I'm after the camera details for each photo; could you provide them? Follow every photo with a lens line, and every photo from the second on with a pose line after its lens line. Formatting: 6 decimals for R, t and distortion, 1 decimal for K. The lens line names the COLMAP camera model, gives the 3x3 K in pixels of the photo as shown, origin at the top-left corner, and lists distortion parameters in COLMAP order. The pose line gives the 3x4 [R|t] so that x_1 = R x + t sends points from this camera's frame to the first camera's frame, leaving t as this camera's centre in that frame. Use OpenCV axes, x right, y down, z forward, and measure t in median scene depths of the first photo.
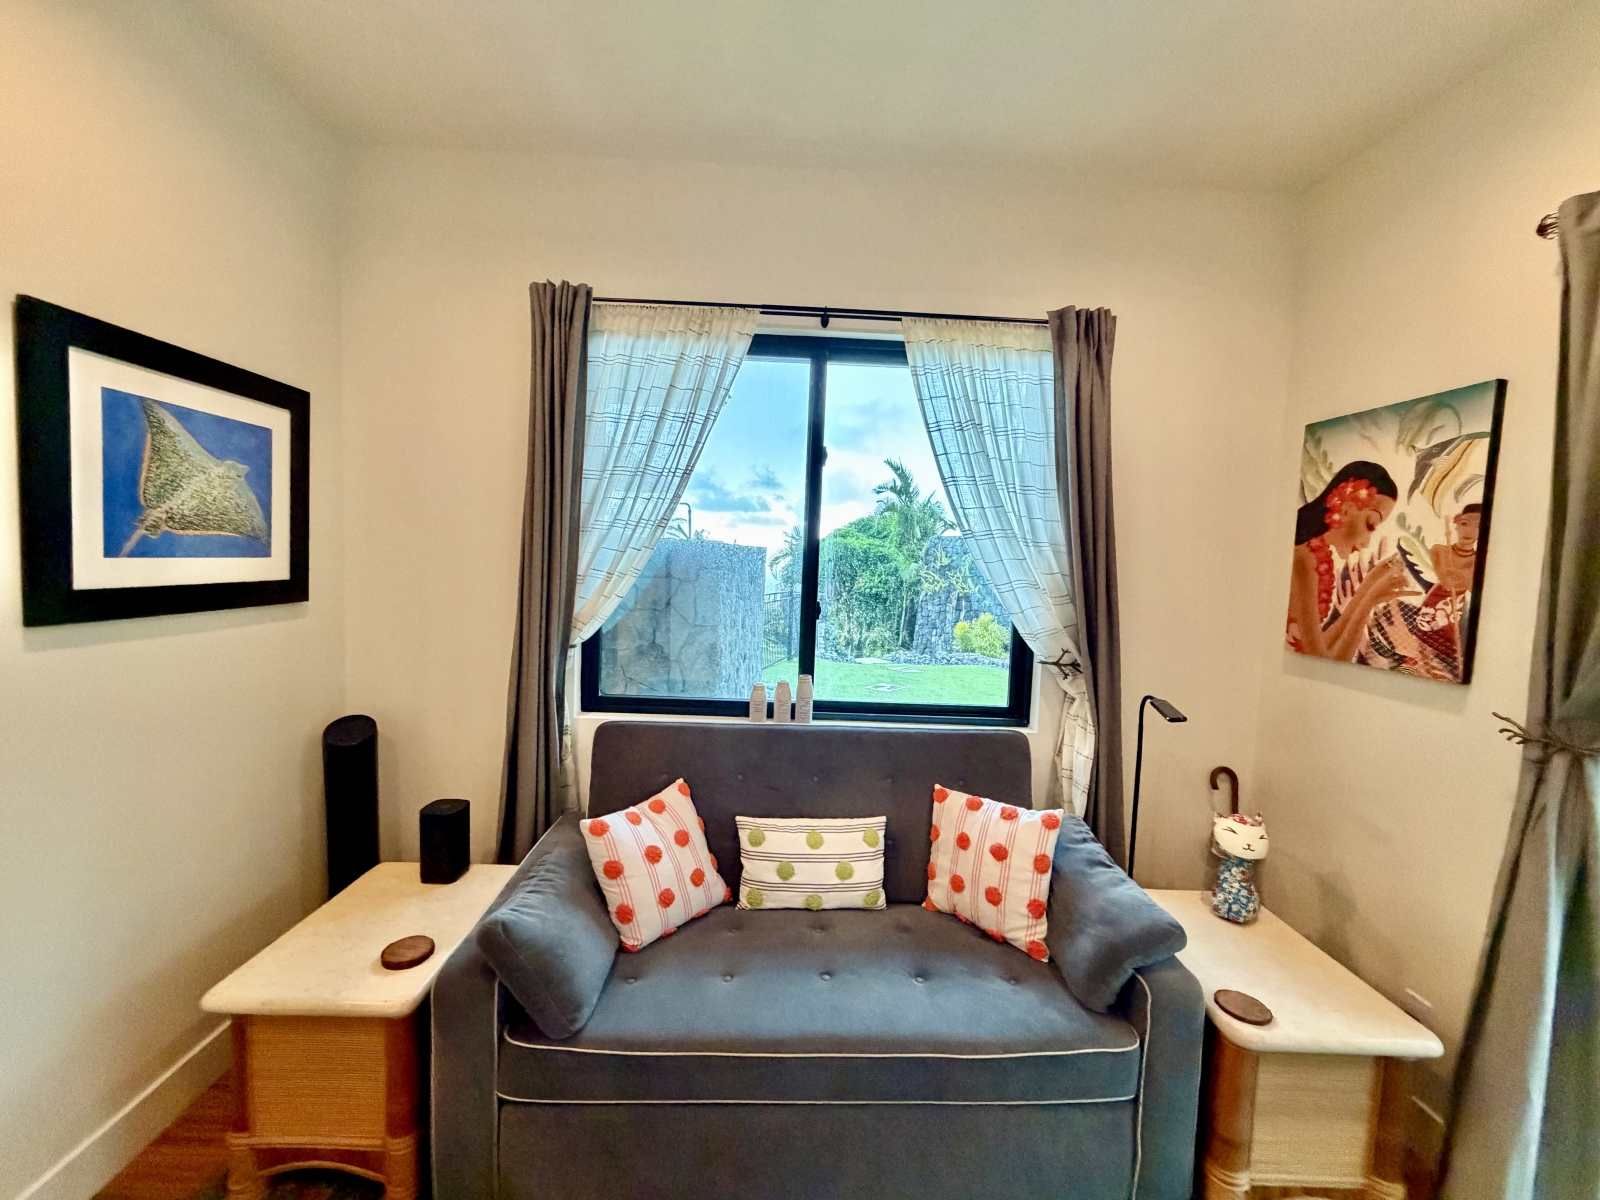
lens RADIAL K [[639.8, 0, 794.9], [0, 639.8, 599.0], [0, 0, 1]] dist [0.001209, 0.000692]
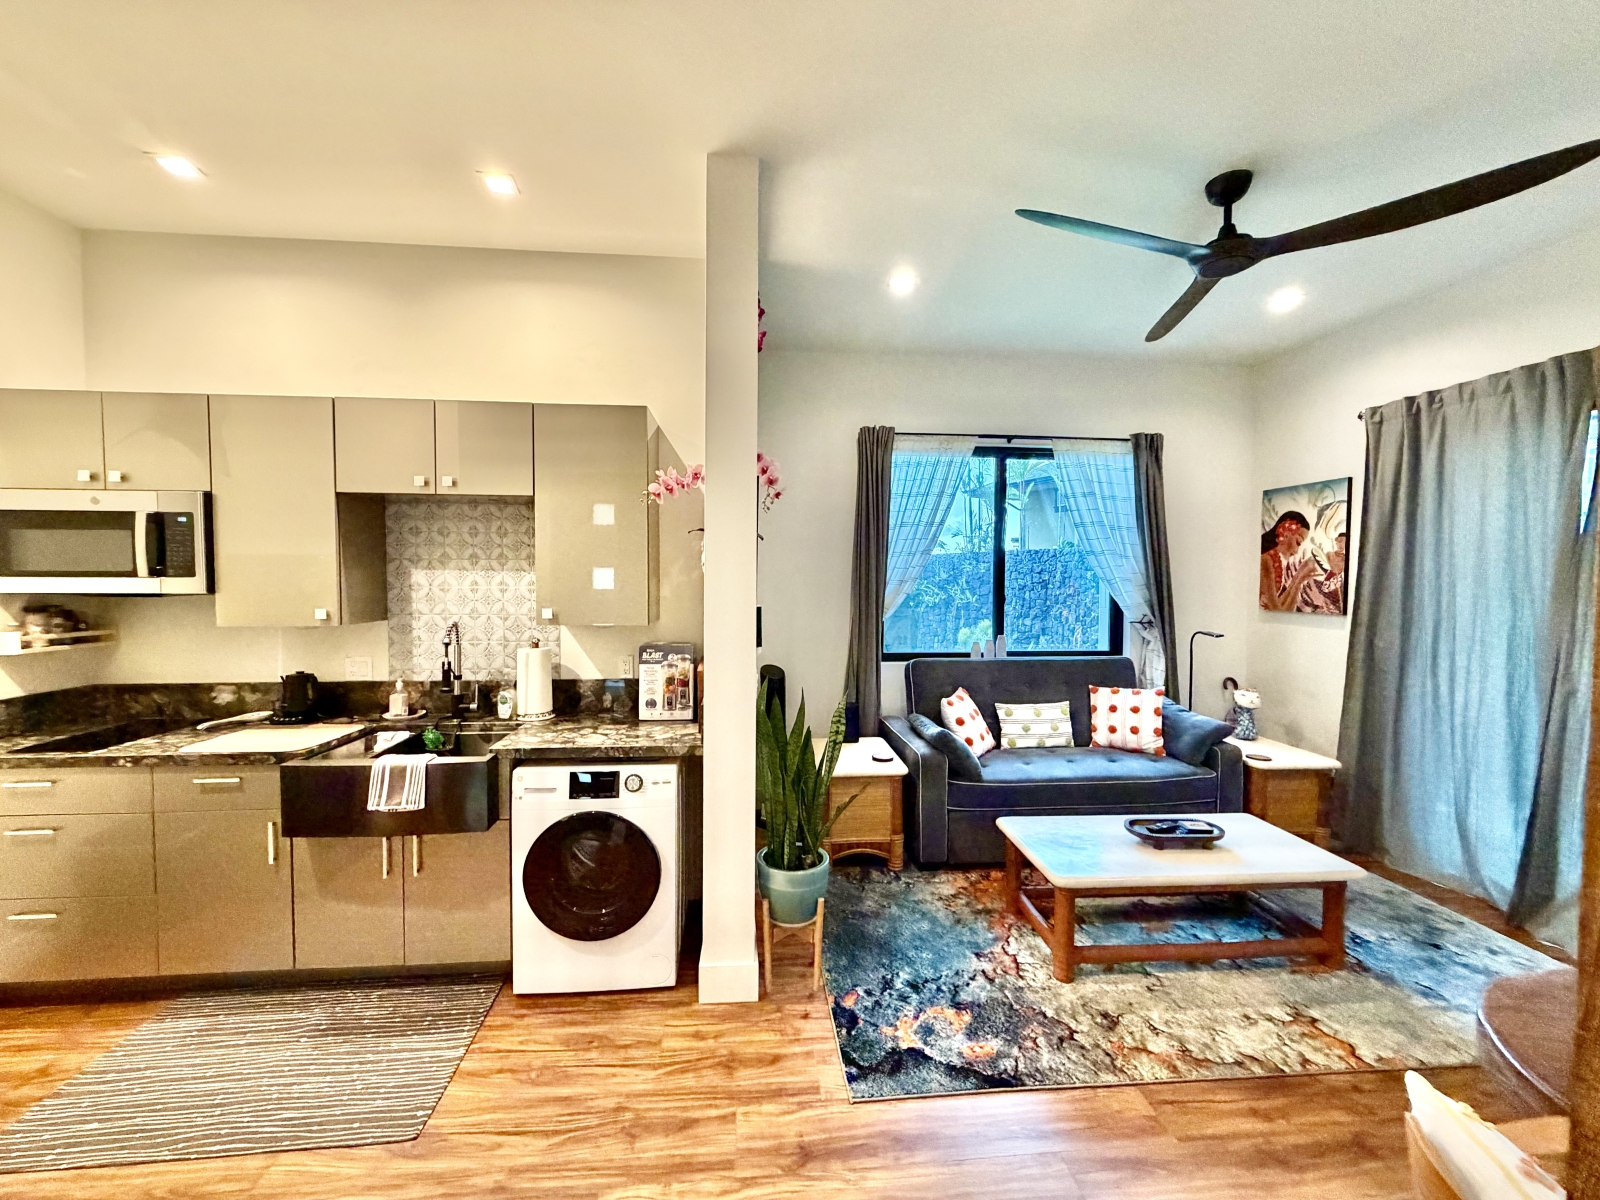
lens RADIAL K [[639.8, 0, 795.4], [0, 639.8, 600.0], [0, 0, 1]] dist [0.001209, 0.000692]
pose [[0.997327, -0.036089, 0.063527, -0.813103], [0.038103, 0.998800, -0.030780, 0.066414], [-0.062340, 0.033118, 0.997505, -0.903605]]
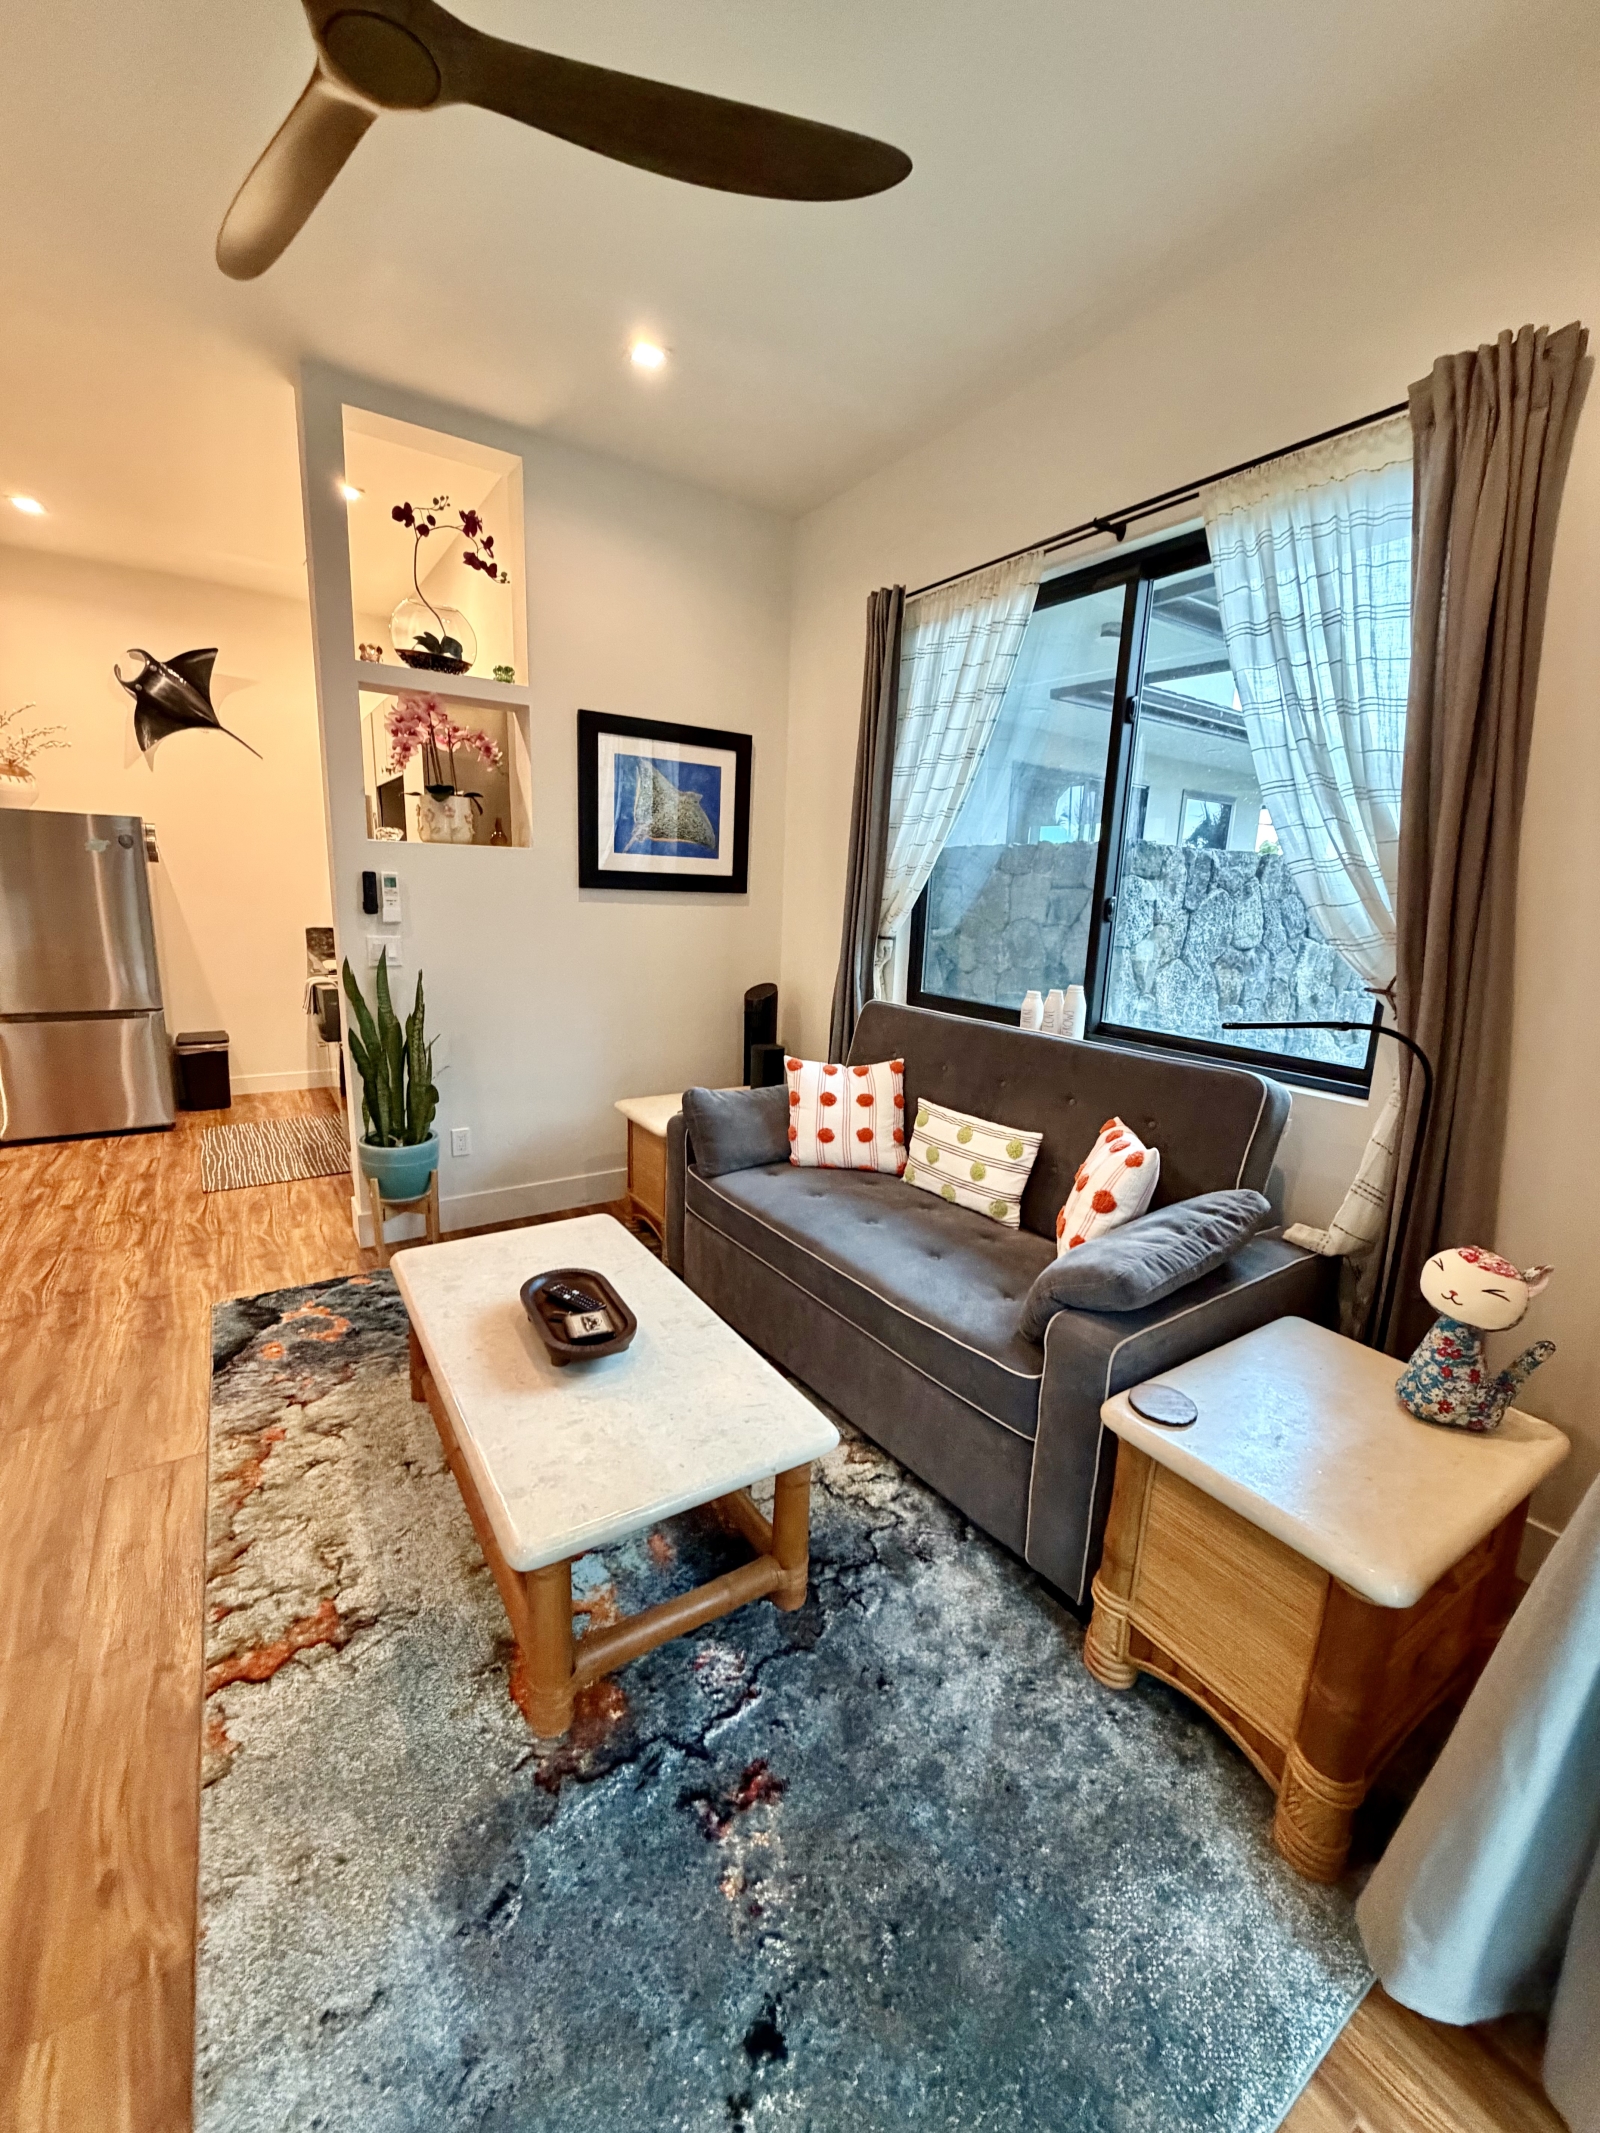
lens RADIAL K [[852.9, 0, 803.3], [0, 852.9, 1063.8], [0, 0, 1]] dist [0.001209, 0.000692]
pose [[0.542158, 0.152940, -0.826241, 0.938527], [-0.072863, 0.988149, 0.135099, 0.116977], [0.837112, -0.013043, 0.546876, 0.102114]]
